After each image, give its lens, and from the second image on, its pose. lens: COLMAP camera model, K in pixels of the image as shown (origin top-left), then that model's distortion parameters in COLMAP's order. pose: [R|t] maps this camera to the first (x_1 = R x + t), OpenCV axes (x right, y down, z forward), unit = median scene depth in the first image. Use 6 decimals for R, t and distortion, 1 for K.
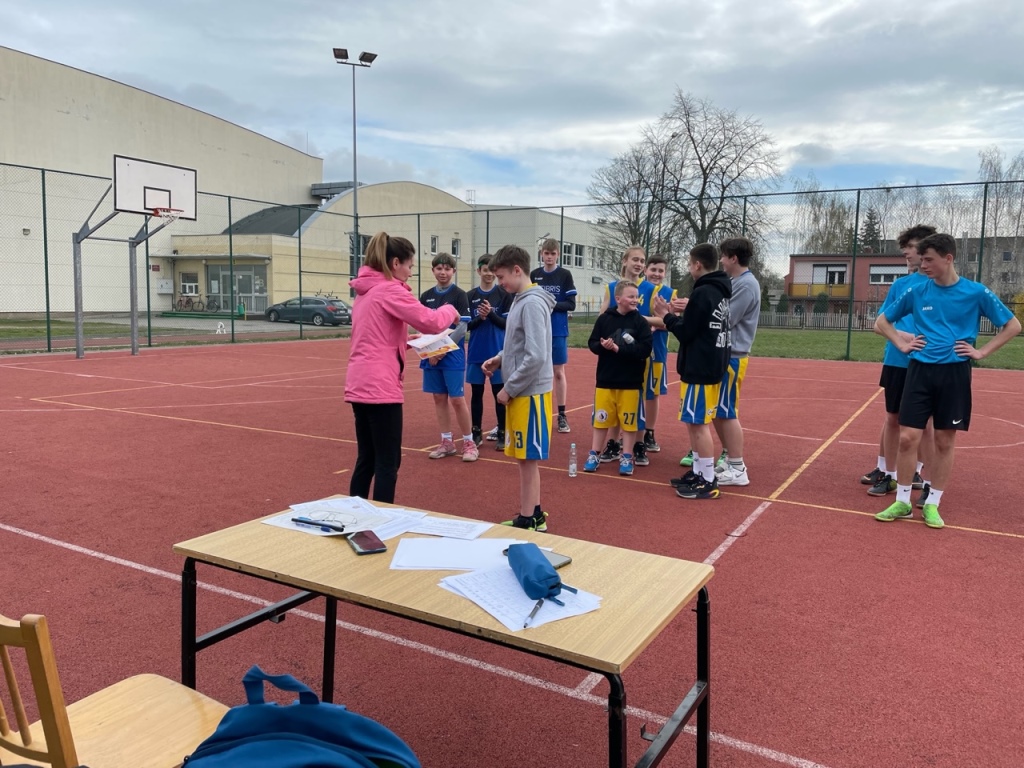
lens RADIAL K [[781.5, 0, 512.0], [0, 781.5, 384.0], [0, 0, 1]] dist [0.060876, -0.087057]
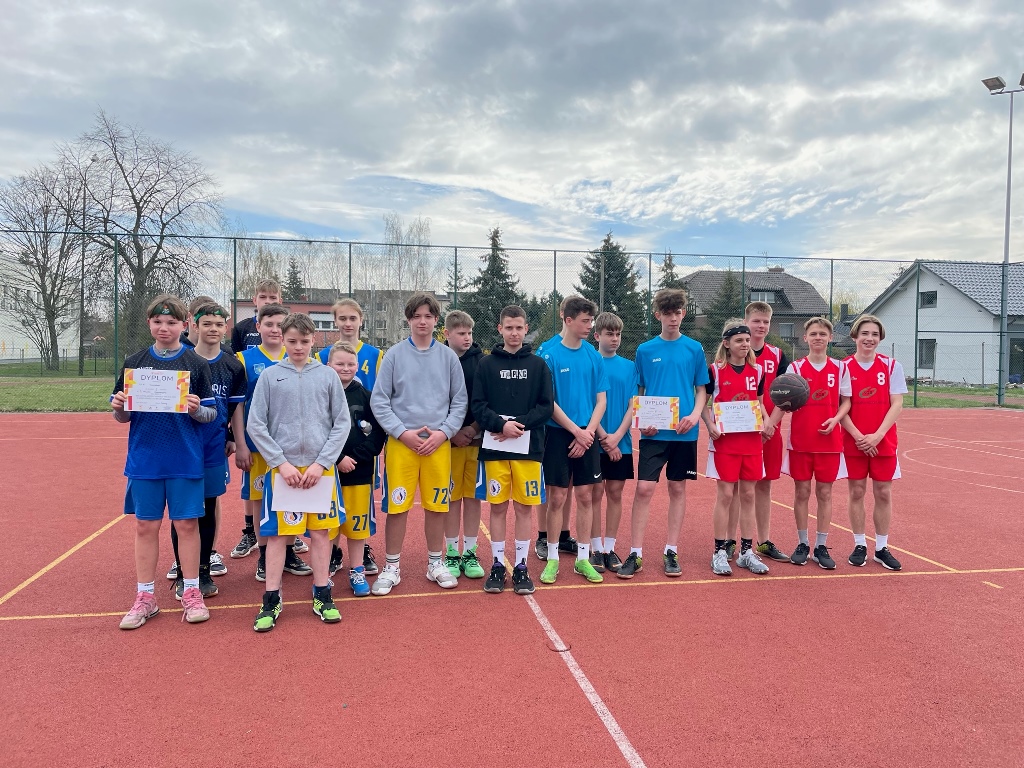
lens RADIAL K [[781.5, 0, 512.0], [0, 781.5, 384.0], [0, 0, 1]] dist [0.060876, -0.087057]
pose [[0.746514, -0.038333, 0.664264, -0.147660], [0.074211, 0.996907, -0.025870, -0.030488], [-0.661218, 0.068609, 0.747050, 0.174055]]
